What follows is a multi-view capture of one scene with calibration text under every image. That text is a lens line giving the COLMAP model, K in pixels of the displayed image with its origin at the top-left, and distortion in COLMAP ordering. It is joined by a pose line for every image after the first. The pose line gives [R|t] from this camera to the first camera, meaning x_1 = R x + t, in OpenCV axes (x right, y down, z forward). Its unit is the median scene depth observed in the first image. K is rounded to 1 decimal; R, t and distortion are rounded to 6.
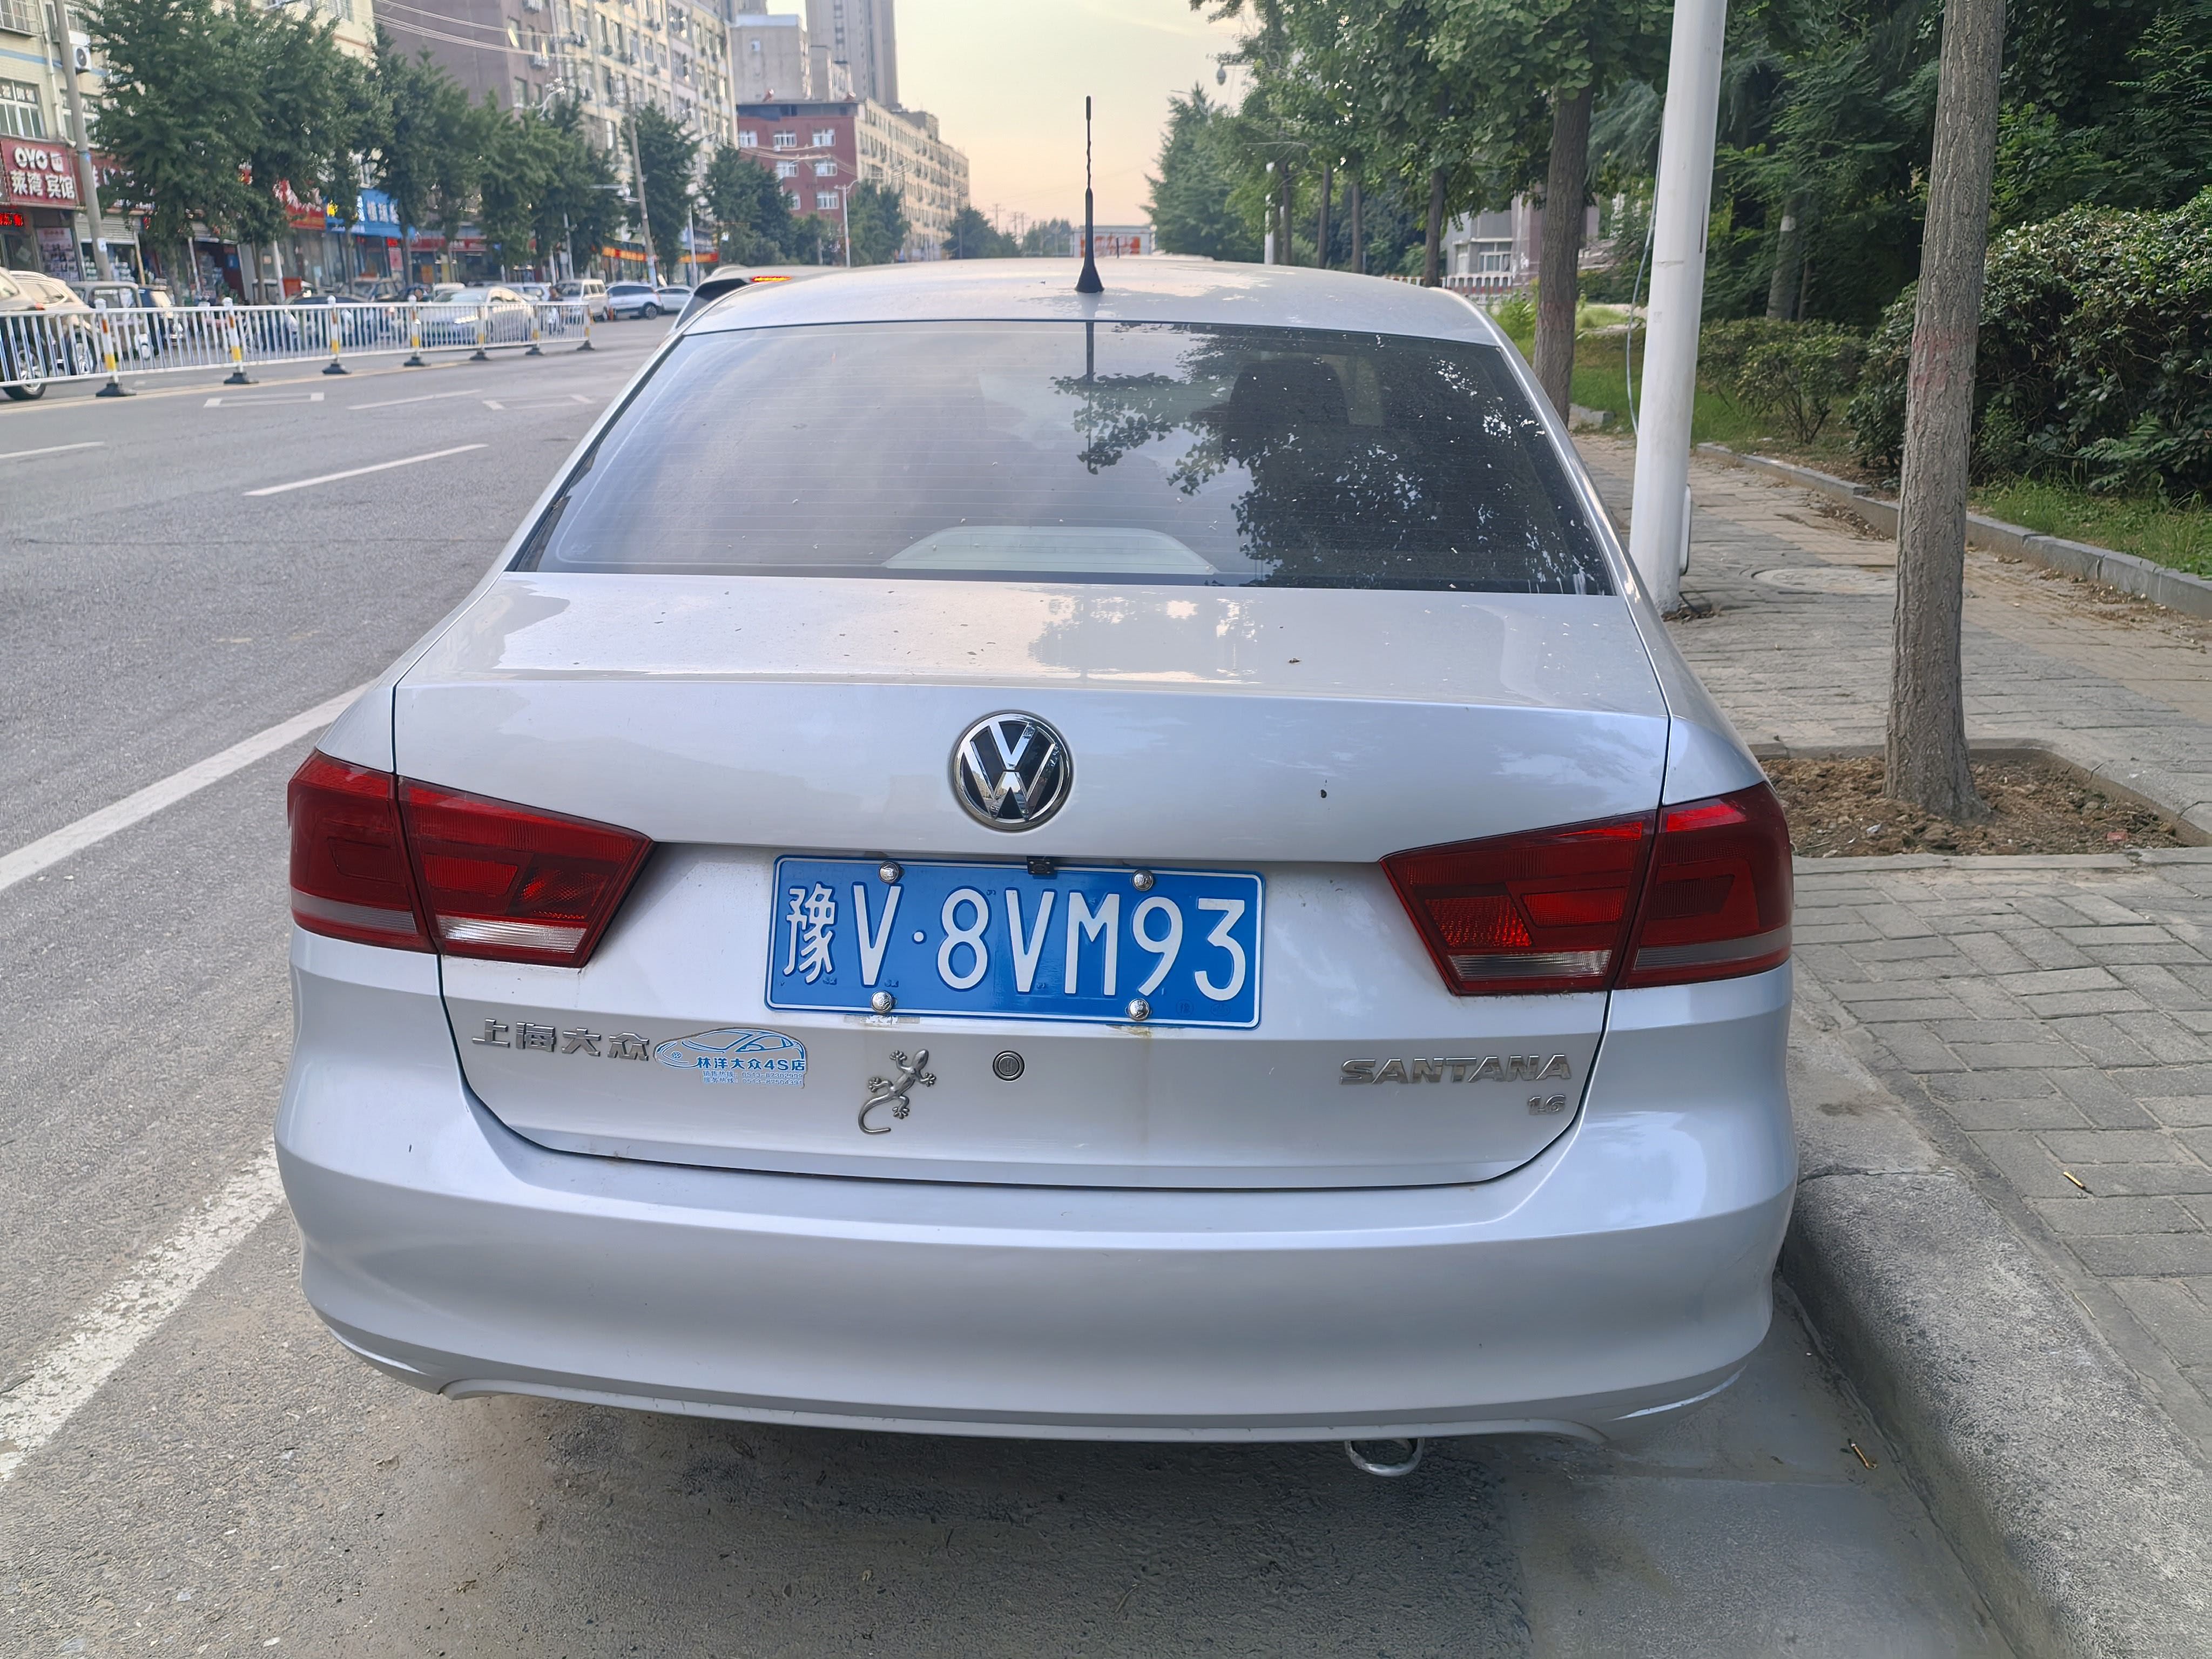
lens RADIAL K [[1753.1, 0, 1110.4], [0, 1753.1, 837.2], [0, 0, 1]] dist [0.075434, -0.068957]
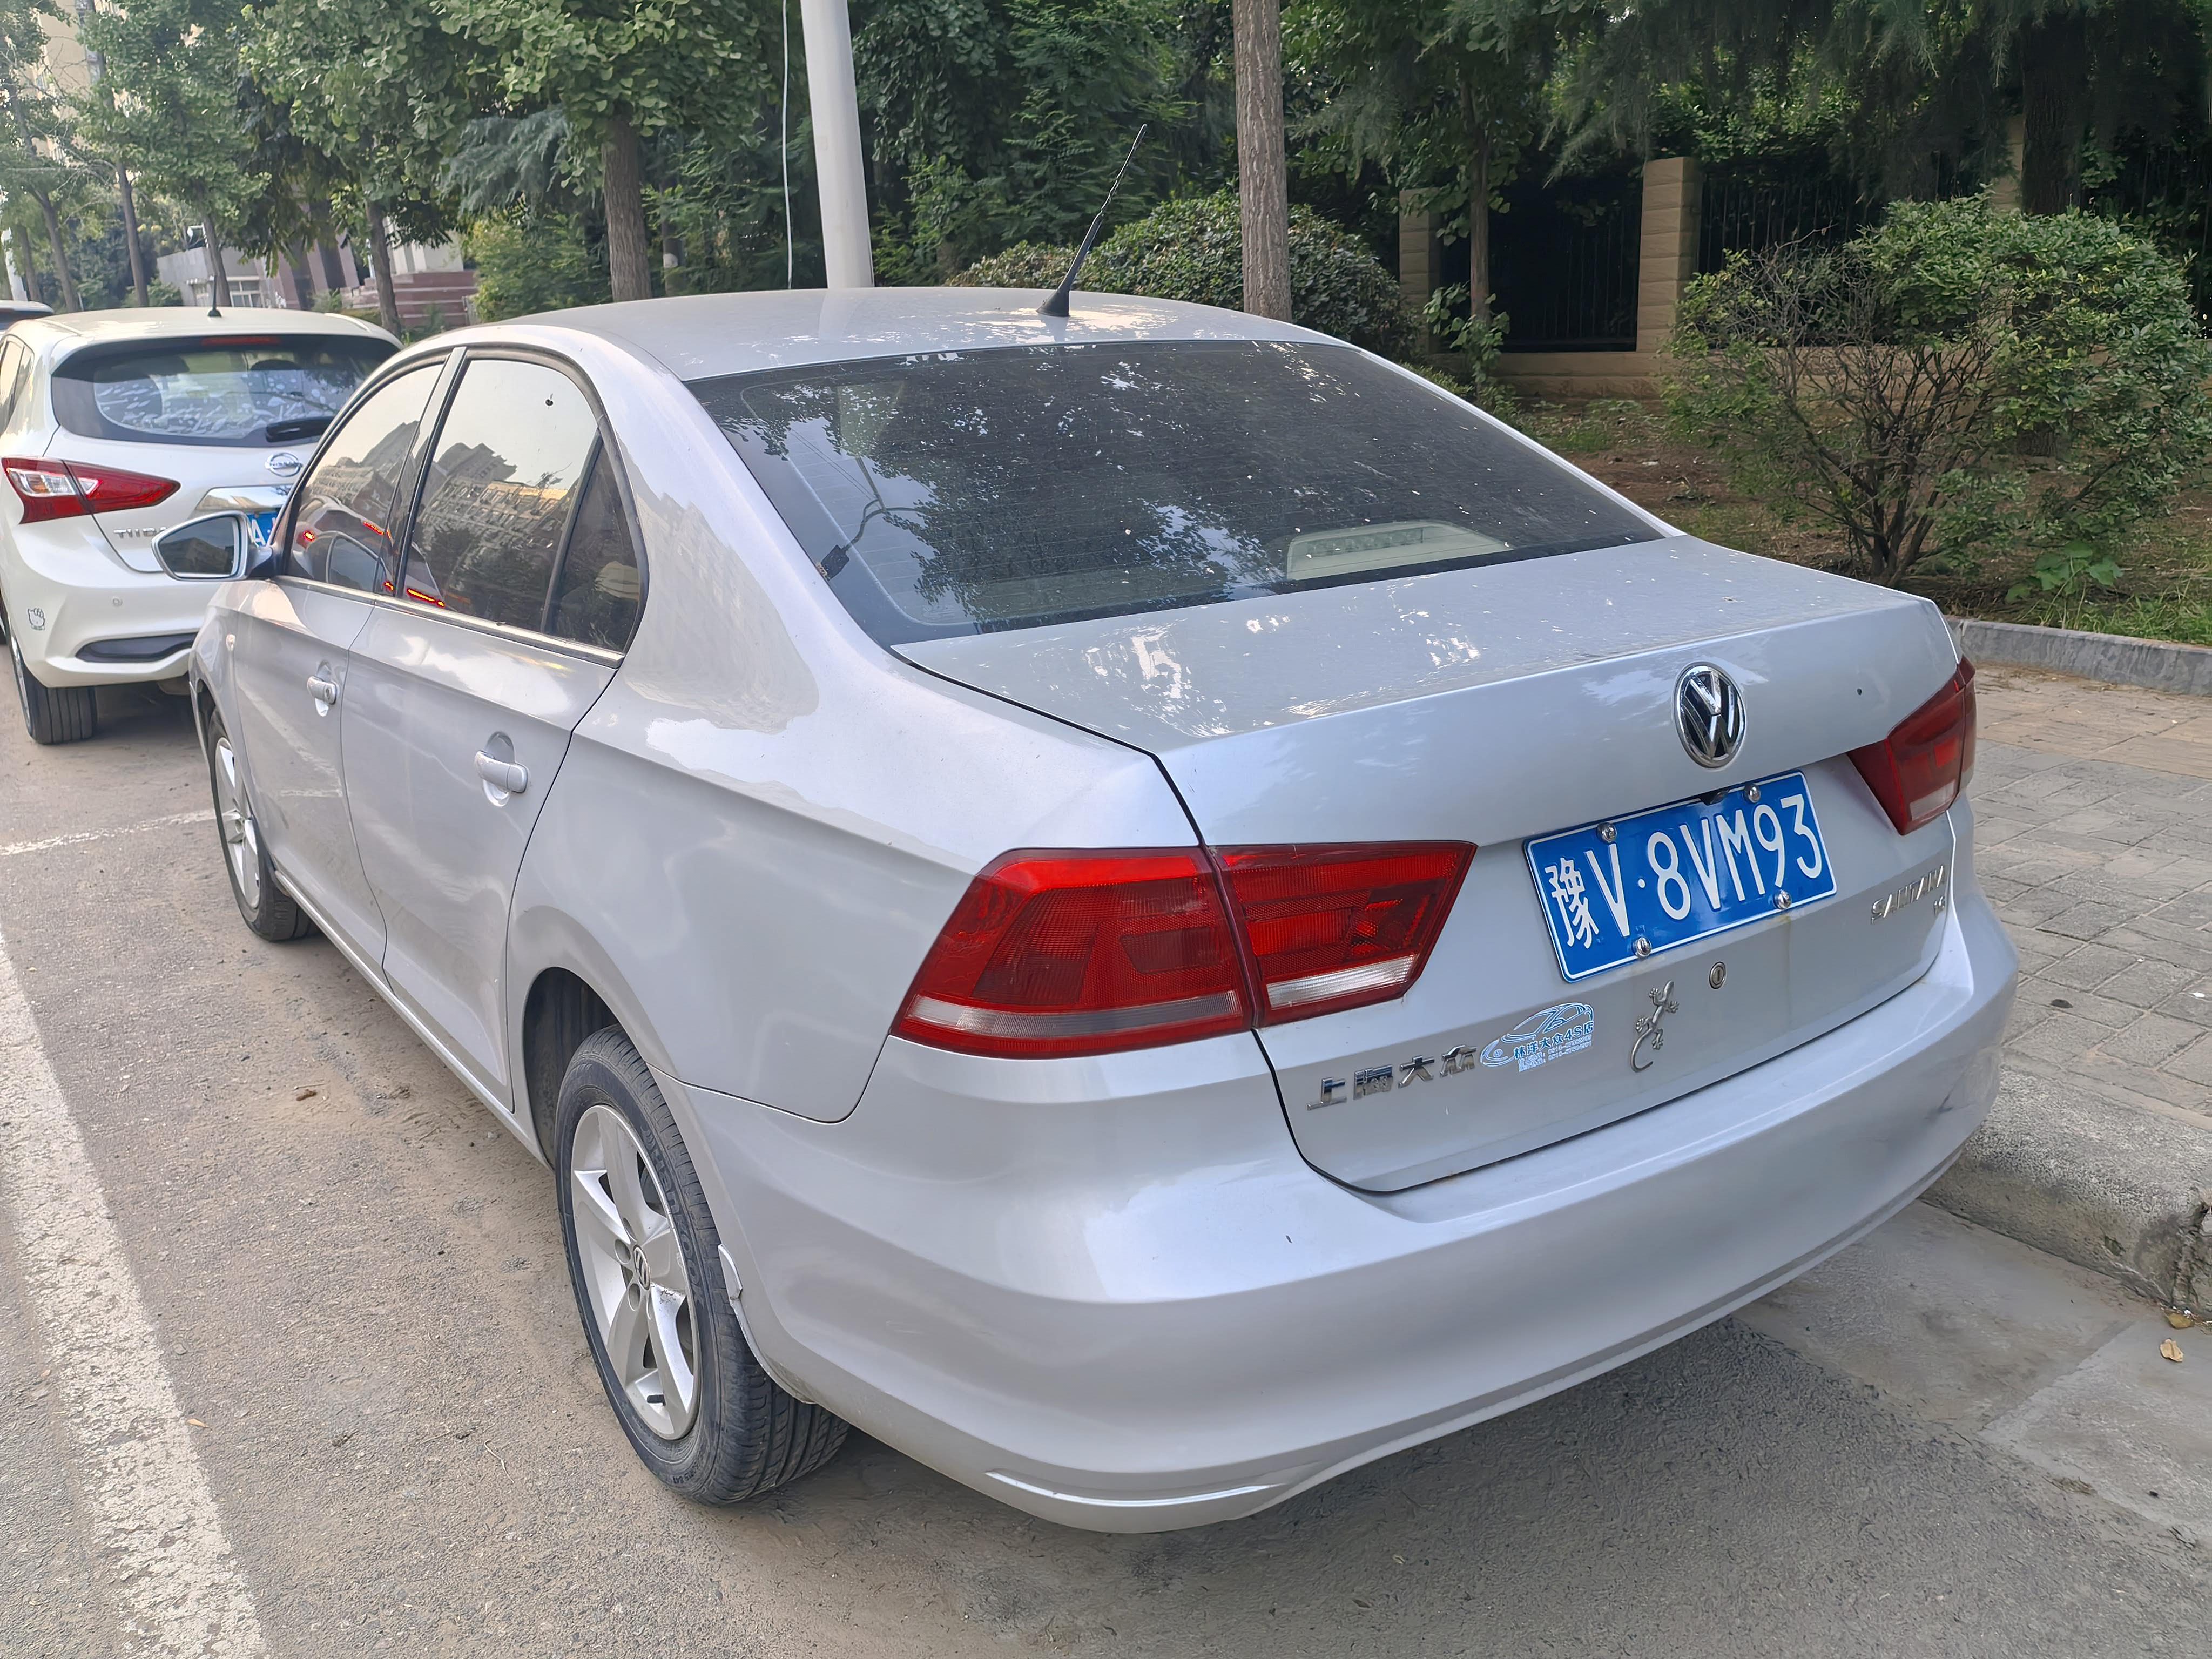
lens RADIAL K [[1753.1, 0, 1118.1], [0, 1753.1, 817.0], [0, 0, 1]] dist [0.075434, -0.068957]
pose [[0.780287, -0.201086, 0.592213, -0.998603], [0.218243, 0.974925, 0.043482, -0.101966], [-0.586107, 0.095318, 0.804607, 0.300332]]
